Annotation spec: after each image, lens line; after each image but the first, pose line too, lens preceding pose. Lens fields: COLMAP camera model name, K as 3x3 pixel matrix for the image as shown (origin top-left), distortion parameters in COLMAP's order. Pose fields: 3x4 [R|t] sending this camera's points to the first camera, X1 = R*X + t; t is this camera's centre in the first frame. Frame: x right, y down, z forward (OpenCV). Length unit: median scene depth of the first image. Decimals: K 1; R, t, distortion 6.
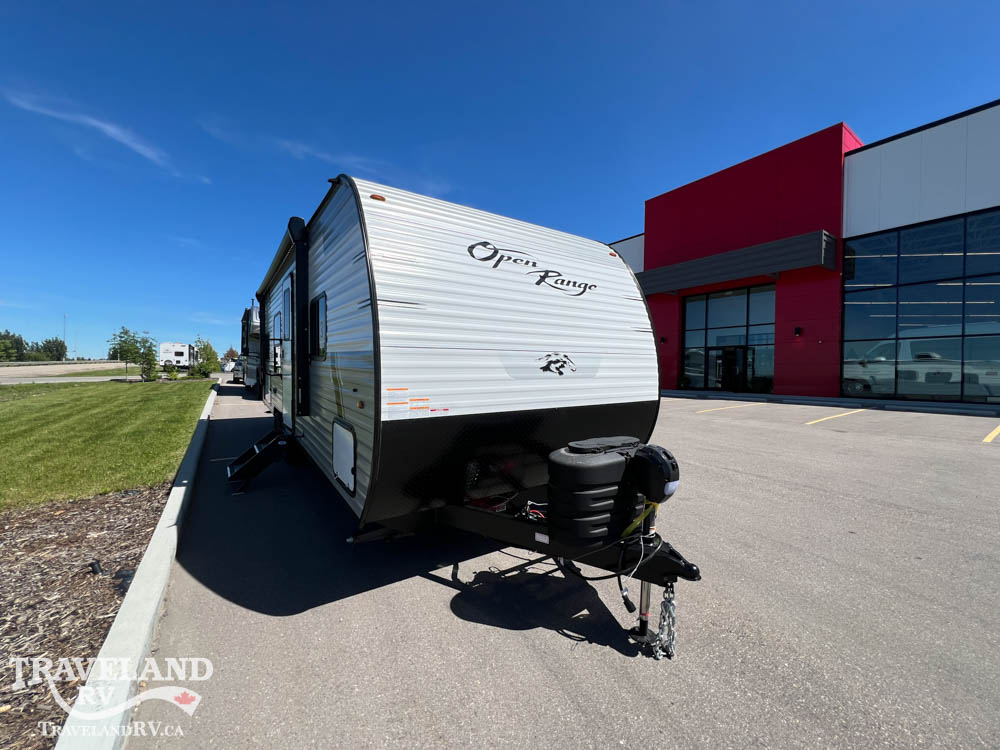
lens RADIAL K [[400.2, 0, 499.1], [0, 400.2, 371.9], [0, 0, 1]] dist [-0.001250, 0.000785]
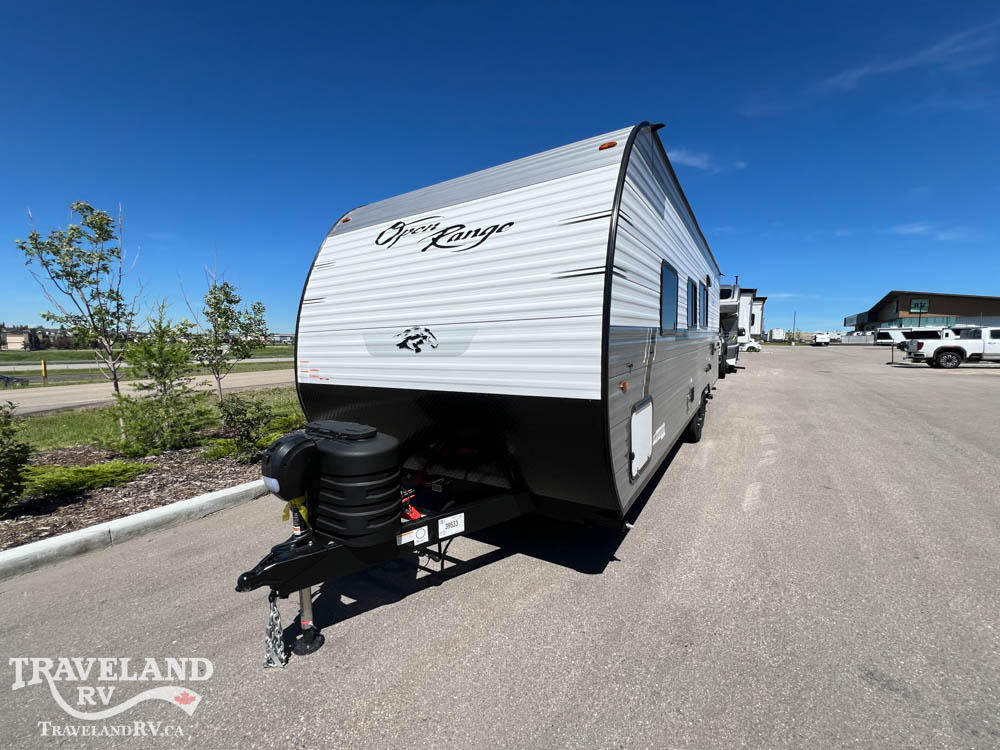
lens RADIAL K [[400.2, 0, 497.5], [0, 400.2, 373.2], [0, 0, 1]] dist [-0.001250, 0.000785]
pose [[0.395539, 0.049259, -0.917127, 1.023437], [0.003952, 0.998460, 0.055332, 0.005538], [0.918441, -0.025510, 0.394735, 0.815780]]
